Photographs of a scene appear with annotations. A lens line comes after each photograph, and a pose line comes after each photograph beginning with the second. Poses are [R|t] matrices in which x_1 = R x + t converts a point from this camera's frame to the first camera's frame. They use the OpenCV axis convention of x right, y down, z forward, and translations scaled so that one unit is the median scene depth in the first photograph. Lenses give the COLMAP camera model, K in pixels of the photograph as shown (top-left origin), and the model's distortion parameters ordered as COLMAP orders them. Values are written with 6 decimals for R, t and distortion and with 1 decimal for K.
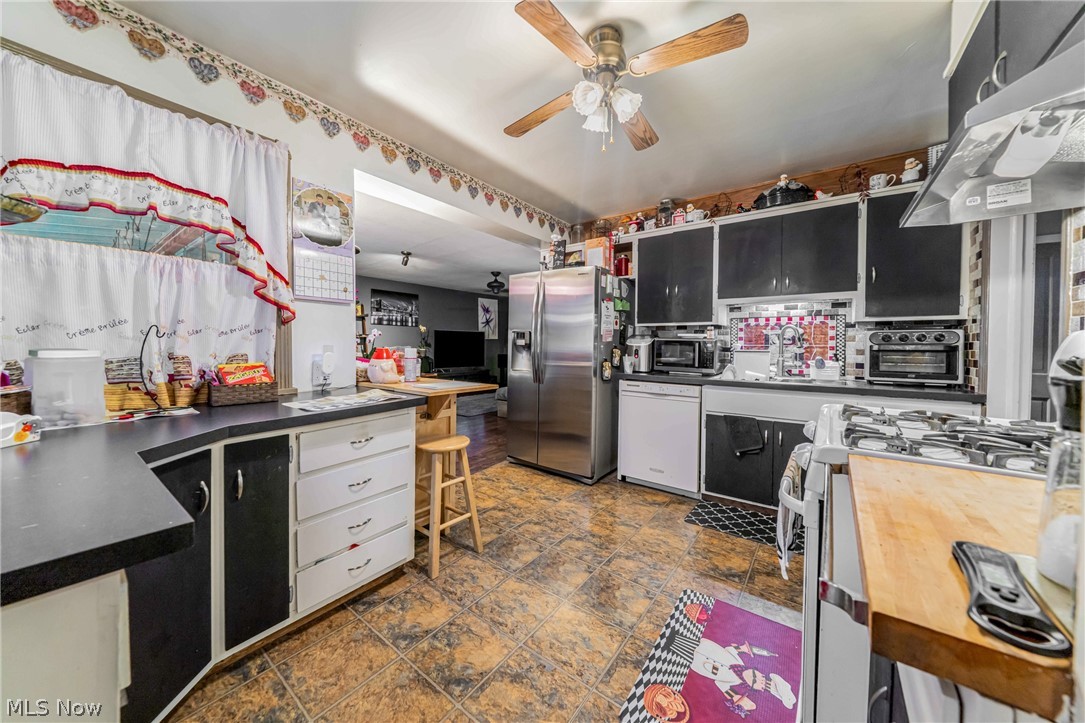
lens RADIAL K [[376.3, 0, 540.6], [0, 376.3, 348.4], [0, 0, 1]] dist [-0.001611, -0.000151]
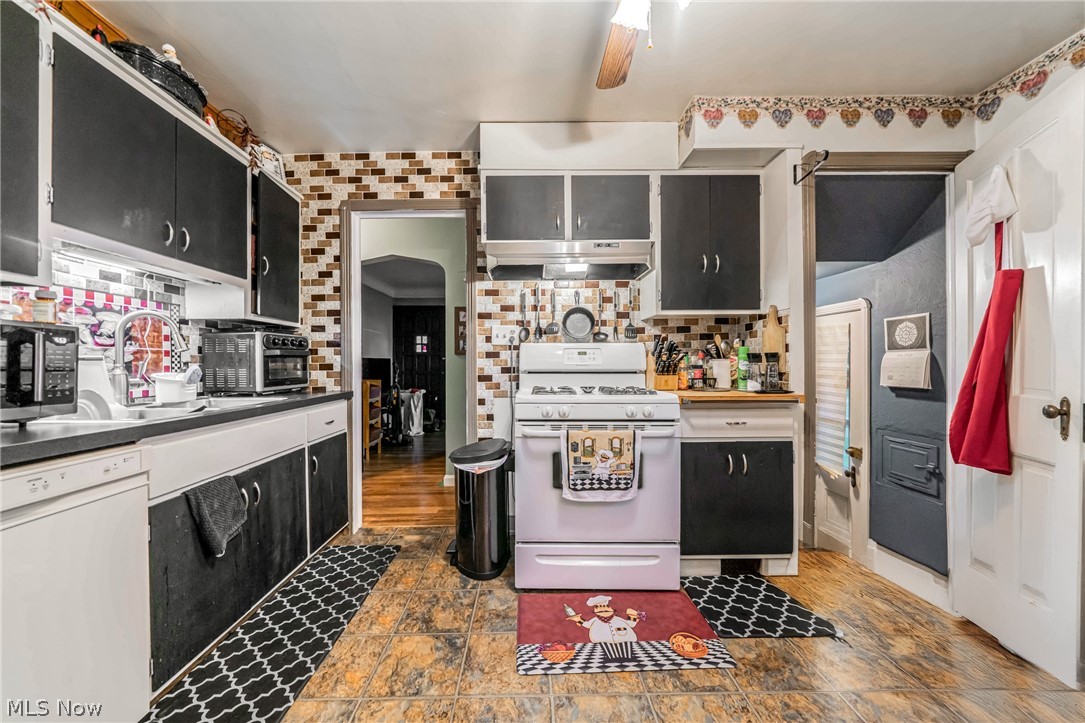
lens RADIAL K [[390.2, 0, 535.3], [0, 390.2, 363.9], [0, 0, 1]] dist [-0.000336, -0.000028]
pose [[-0.598656, -0.008022, 0.800966, -0.142167], [0.007163, 0.999856, 0.015368, 0.010951], [-0.800975, 0.014937, -0.598512, 0.829917]]
